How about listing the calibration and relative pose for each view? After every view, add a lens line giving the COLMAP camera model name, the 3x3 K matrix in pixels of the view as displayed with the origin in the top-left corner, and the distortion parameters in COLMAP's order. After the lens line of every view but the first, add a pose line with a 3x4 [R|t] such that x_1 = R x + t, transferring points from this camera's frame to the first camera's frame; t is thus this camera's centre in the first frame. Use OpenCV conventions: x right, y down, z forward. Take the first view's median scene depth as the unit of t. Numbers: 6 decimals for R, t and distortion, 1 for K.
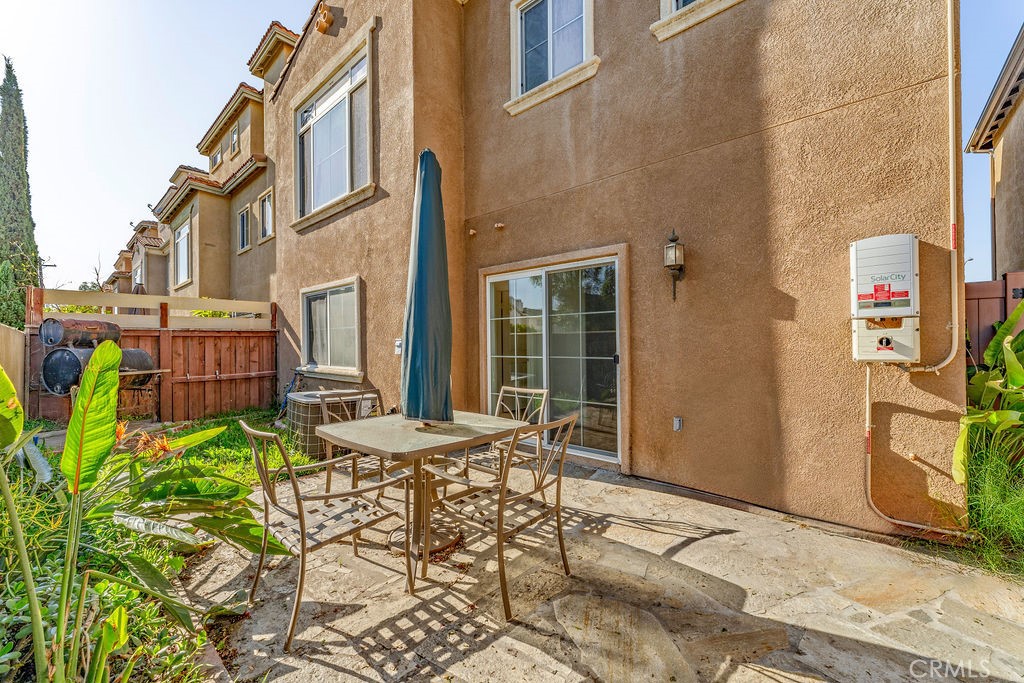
lens RADIAL K [[409.3, 0, 516.0], [0, 409.3, 340.6], [0, 0, 1]] dist [-0.000662, 0.004642]
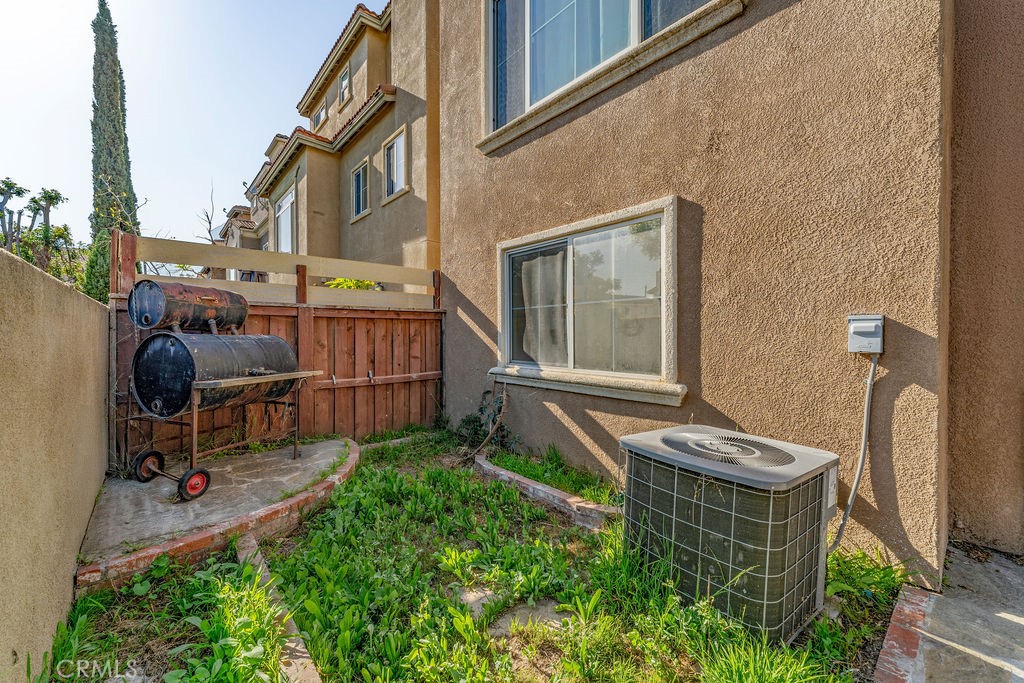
lens RADIAL K [[409.3, 0, 516.0], [0, 409.3, 340.6], [0, 0, 1]] dist [-0.000662, 0.004642]
pose [[0.992286, 0.009333, -0.123619, -0.406344], [-0.007134, 0.999809, 0.018218, 0.011115], [0.123765, -0.017196, 0.992163, 0.368539]]
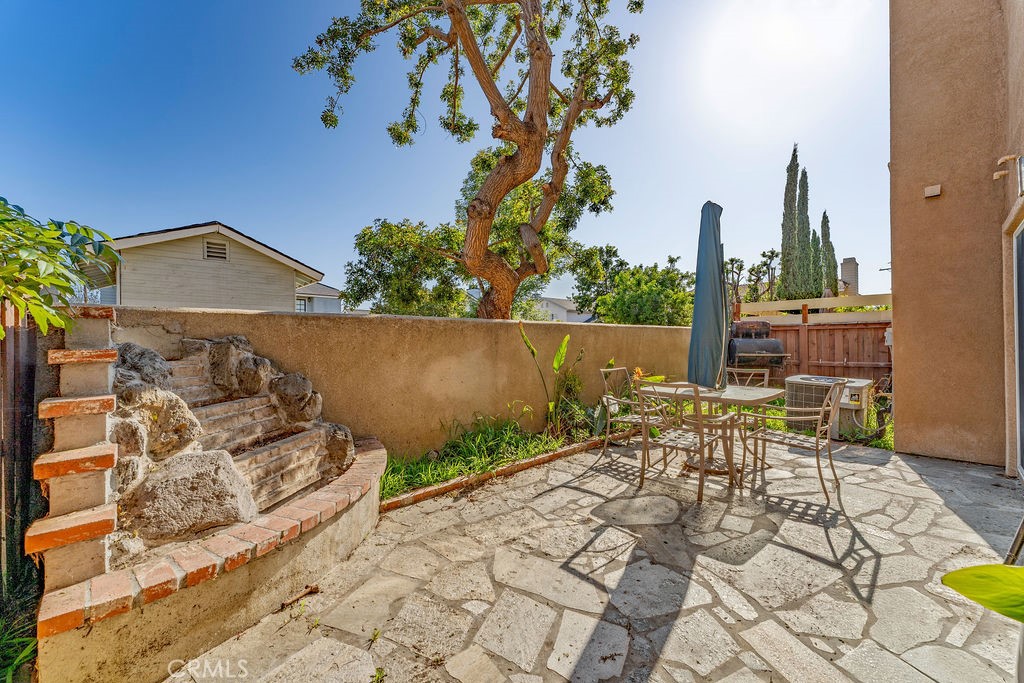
lens RADIAL K [[409.3, 0, 516.0], [0, 409.3, 340.6], [0, 0, 1]] dist [-0.000662, 0.004642]
pose [[-0.073229, 0.010358, -0.997261, 0.487446], [0.012381, 0.999878, 0.009476, 0.000691], [0.997238, -0.011653, -0.073348, 0.149513]]
